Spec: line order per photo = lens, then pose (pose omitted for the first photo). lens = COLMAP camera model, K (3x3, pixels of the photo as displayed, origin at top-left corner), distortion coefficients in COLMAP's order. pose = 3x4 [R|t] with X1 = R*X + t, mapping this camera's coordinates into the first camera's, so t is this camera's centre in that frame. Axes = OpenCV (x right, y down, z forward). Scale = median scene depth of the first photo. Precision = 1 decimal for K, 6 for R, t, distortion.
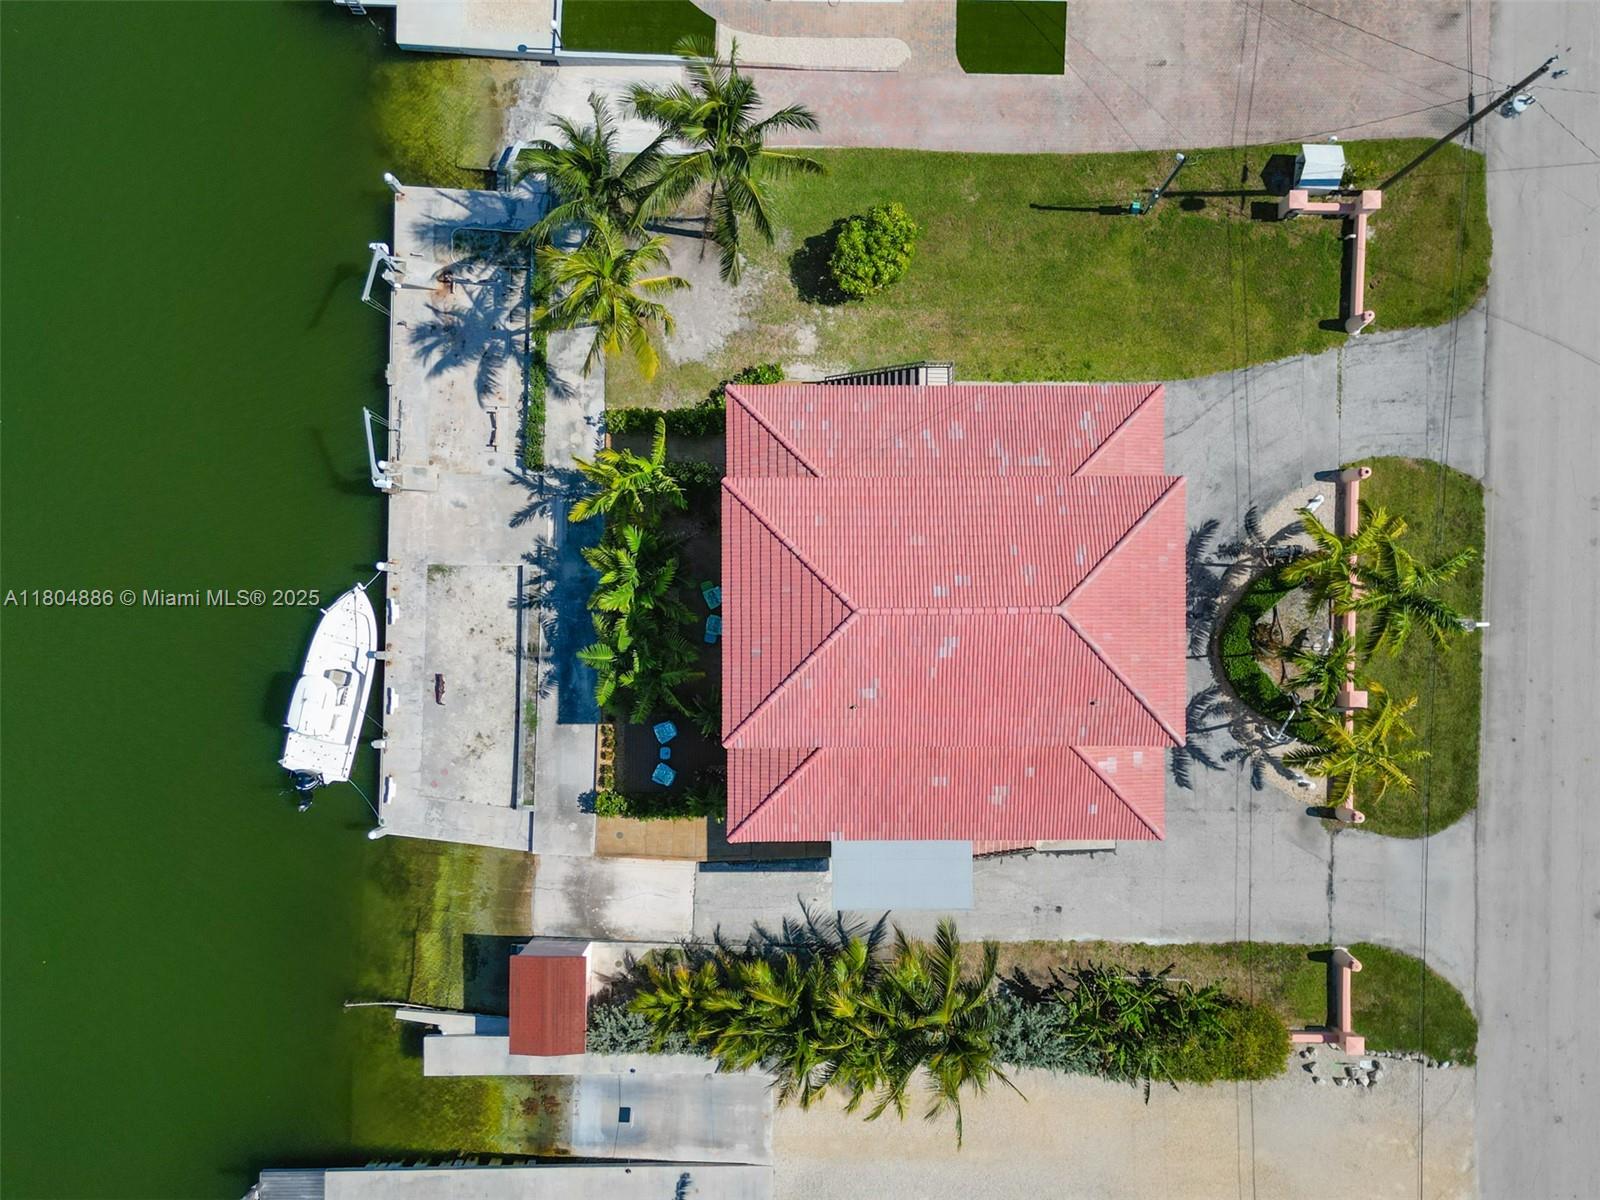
lens RADIAL K [[1183.2, 0, 838.0], [0, 1183.2, 650.3], [0, 0, 1]] dist [0.093718, -0.072912]
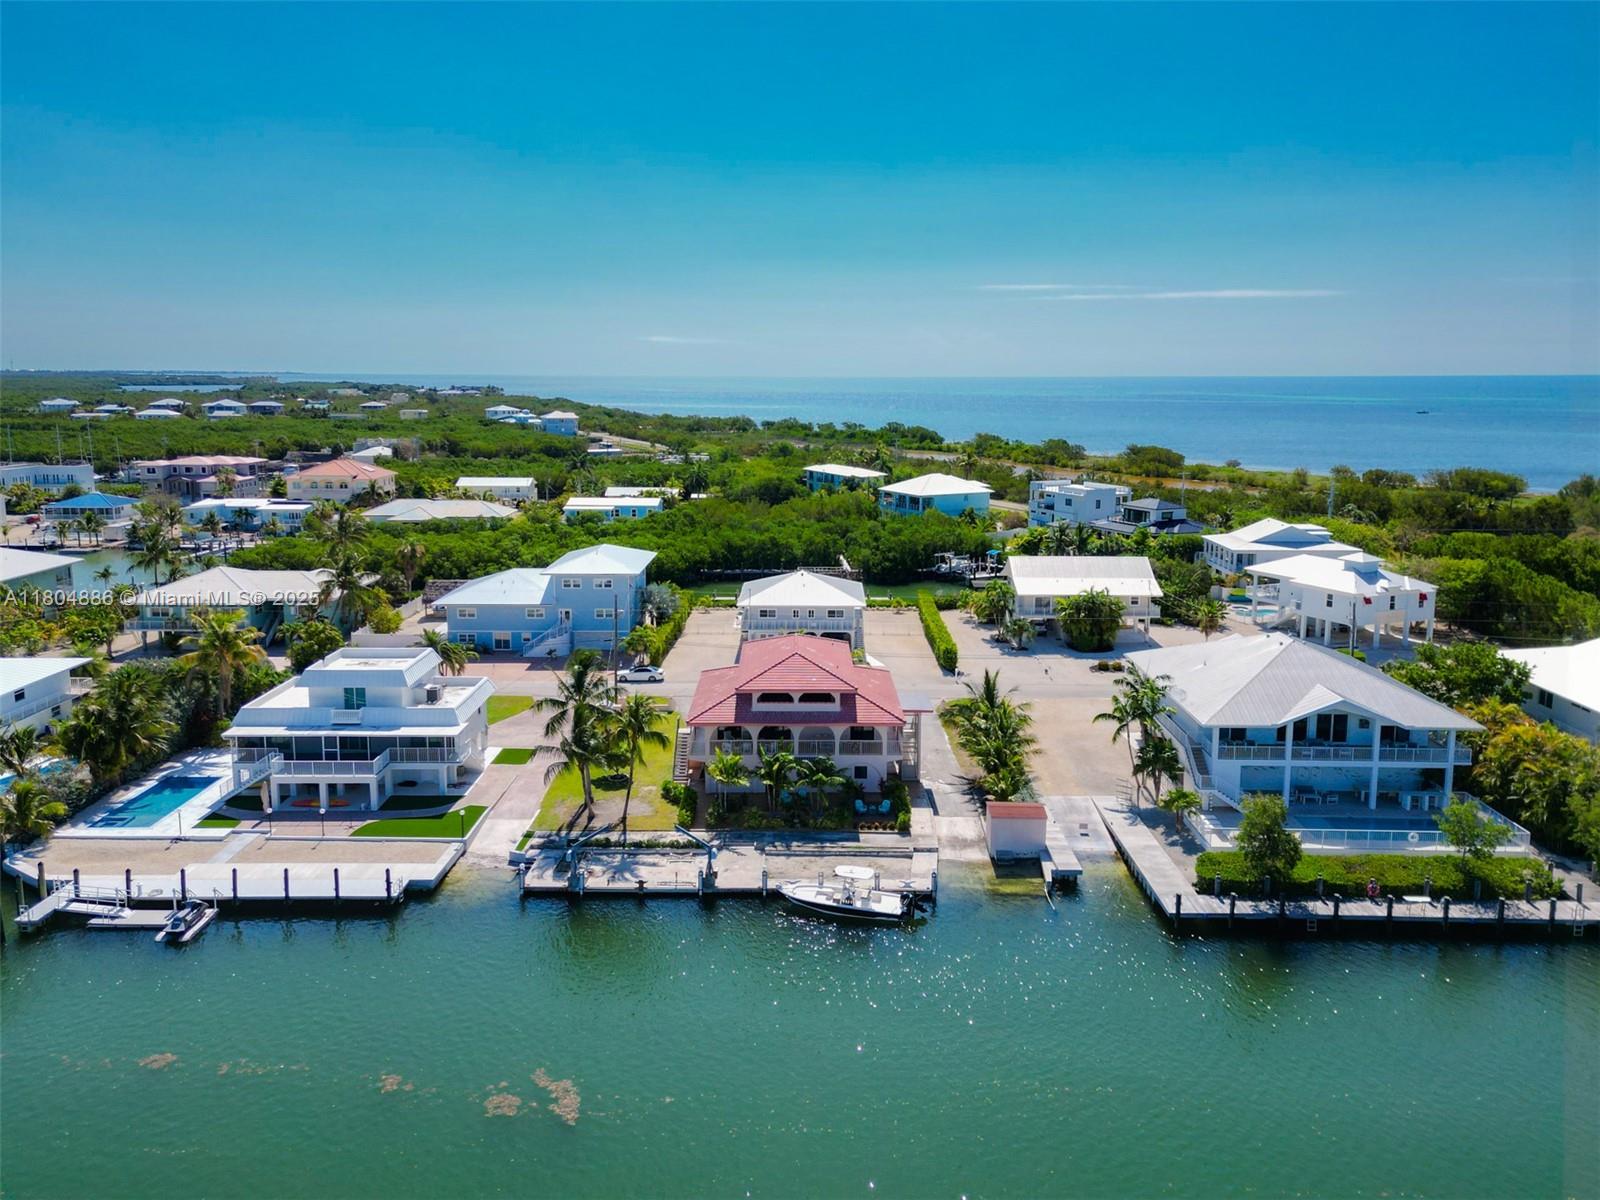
lens RADIAL K [[1191.5, 0, 801.0], [0, 1191.5, 552.2], [0, 0, 1]] dist [0.105425, -0.079354]
pose [[-0.006348, -0.139643, 0.990182, -1.895251], [0.999880, 0.013127, 0.008261, -0.044592], [-0.014152, 0.990115, 0.139543, 0.350638]]
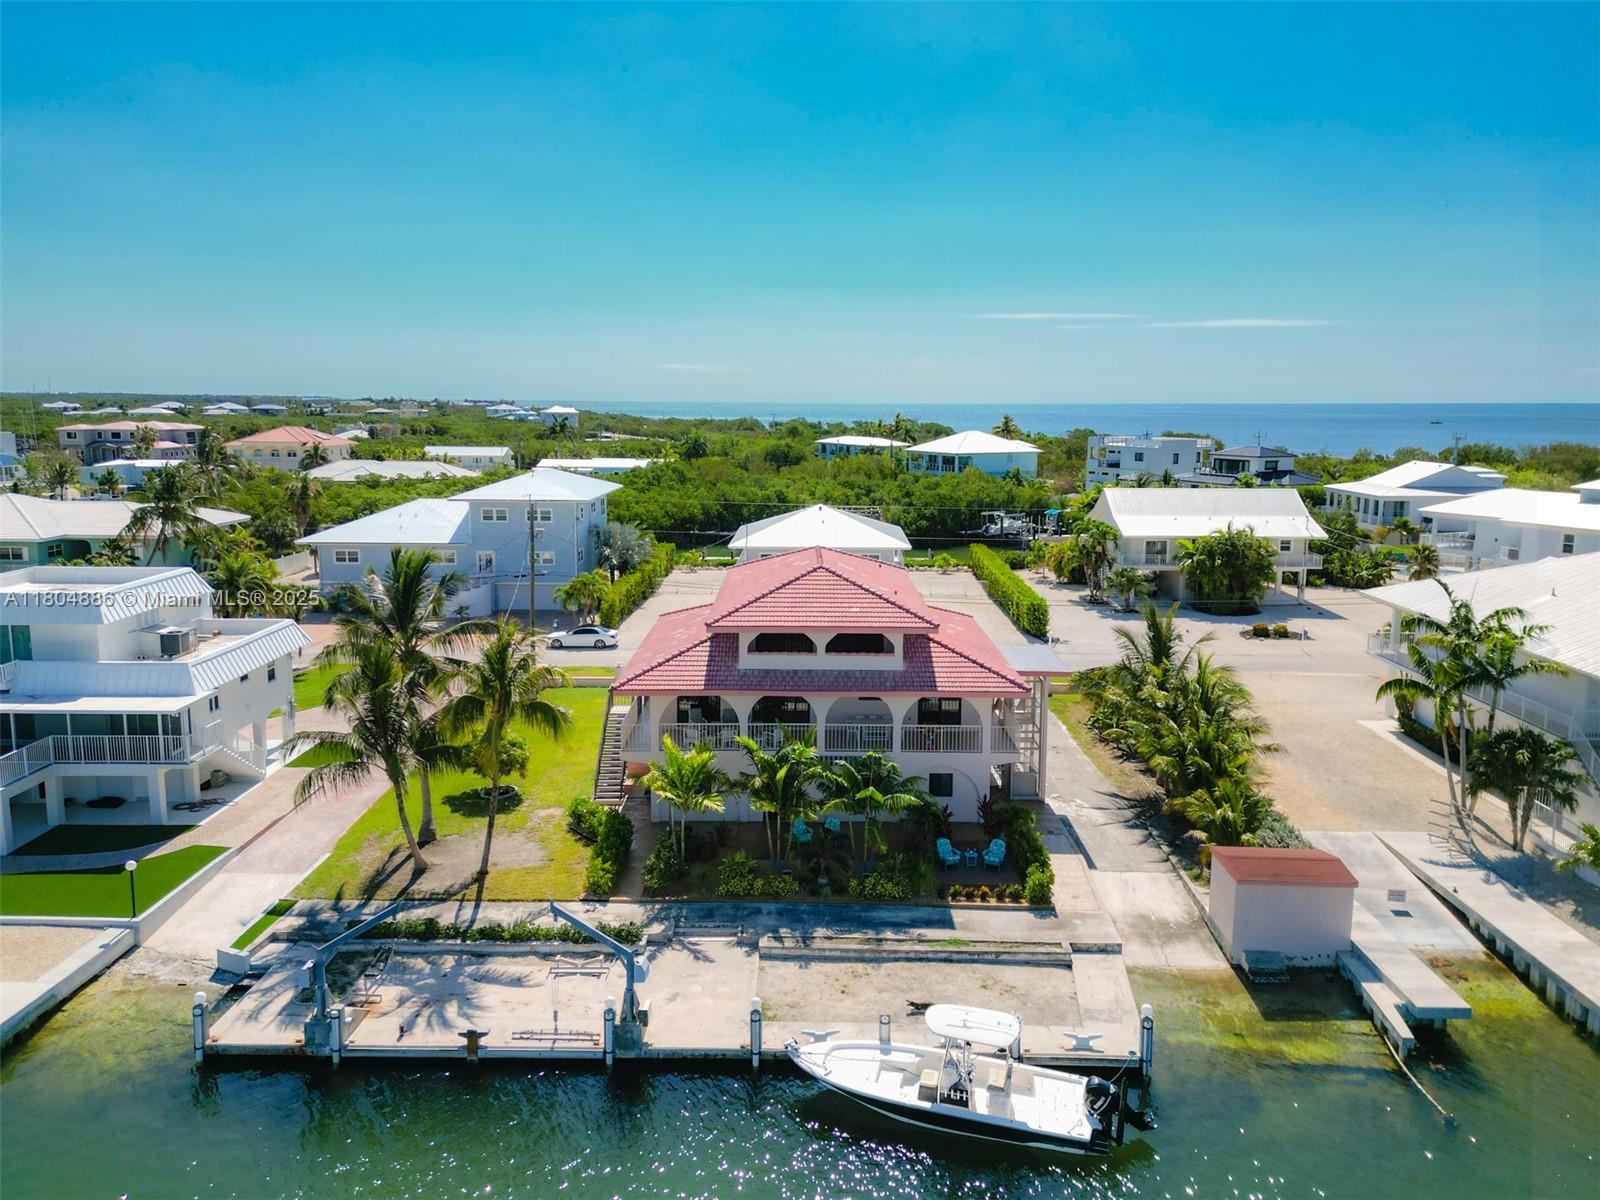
lens RADIAL K [[1131.6, 0, 796.5], [0, 1131.6, 580.7], [0, 0, 1]] dist [0.089676, -0.060569]
pose [[0.003682, -0.146191, 0.989250, -1.001641], [0.999876, 0.015717, -0.001399, -0.053559], [-0.015343, 0.989132, 0.146230, 0.647320]]
